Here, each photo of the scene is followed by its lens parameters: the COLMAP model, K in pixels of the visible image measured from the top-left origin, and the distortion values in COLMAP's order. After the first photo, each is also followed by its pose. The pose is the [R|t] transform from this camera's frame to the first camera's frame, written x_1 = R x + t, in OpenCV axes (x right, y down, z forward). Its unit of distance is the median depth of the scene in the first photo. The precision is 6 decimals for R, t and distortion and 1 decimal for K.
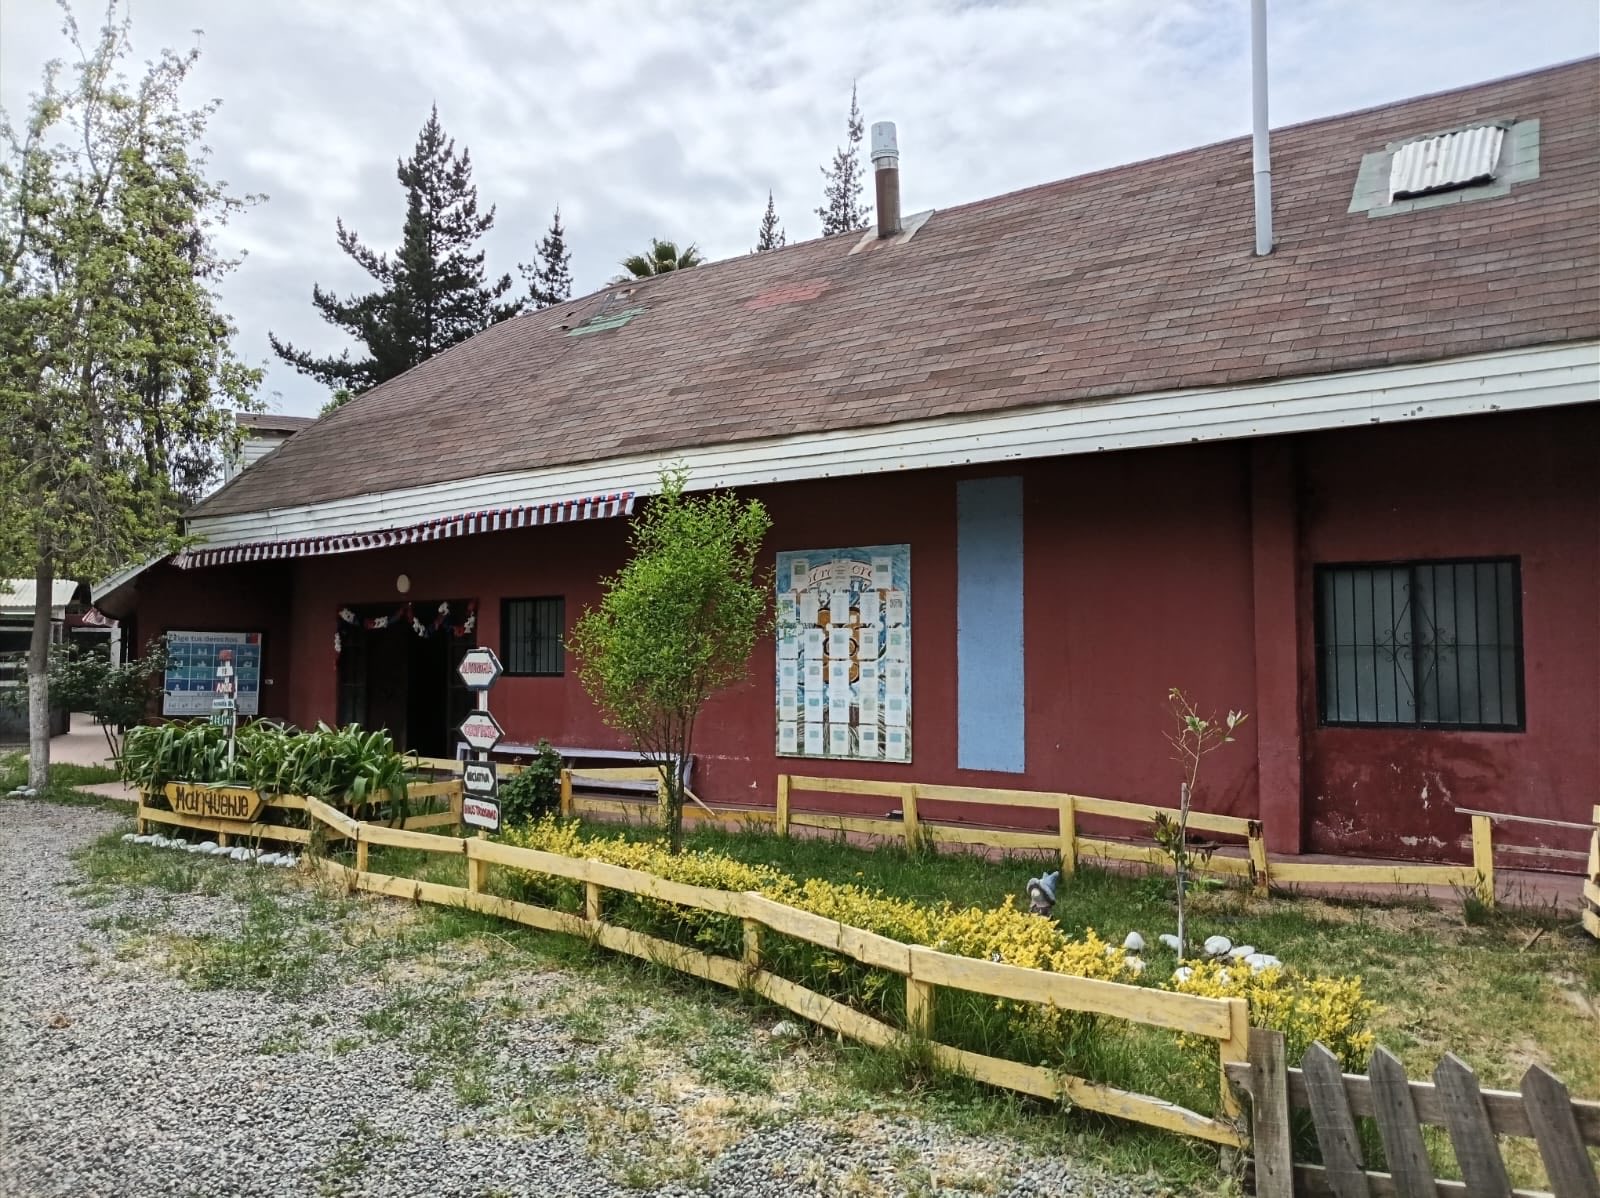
lens RADIAL K [[1185.3, 0, 811.1], [0, 1185.3, 598.5], [0, 0, 1]] dist [0.045058, -0.072516]
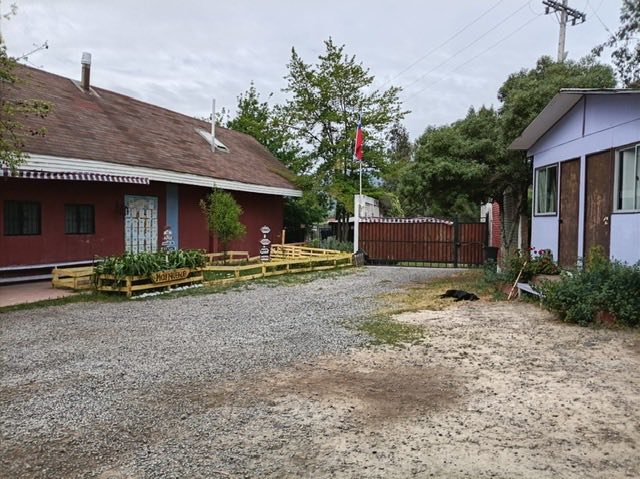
lens RADIAL K [[474.1, 0, 320.4], [0, 474.1, 240.6], [0, 0, 1]] dist [0.045058, -0.072516]
pose [[-0.168820, -0.036818, 0.984959, -1.707992], [-0.062493, 0.997691, 0.026583, 0.020840], [-0.983664, -0.057065, -0.170732, 0.797389]]
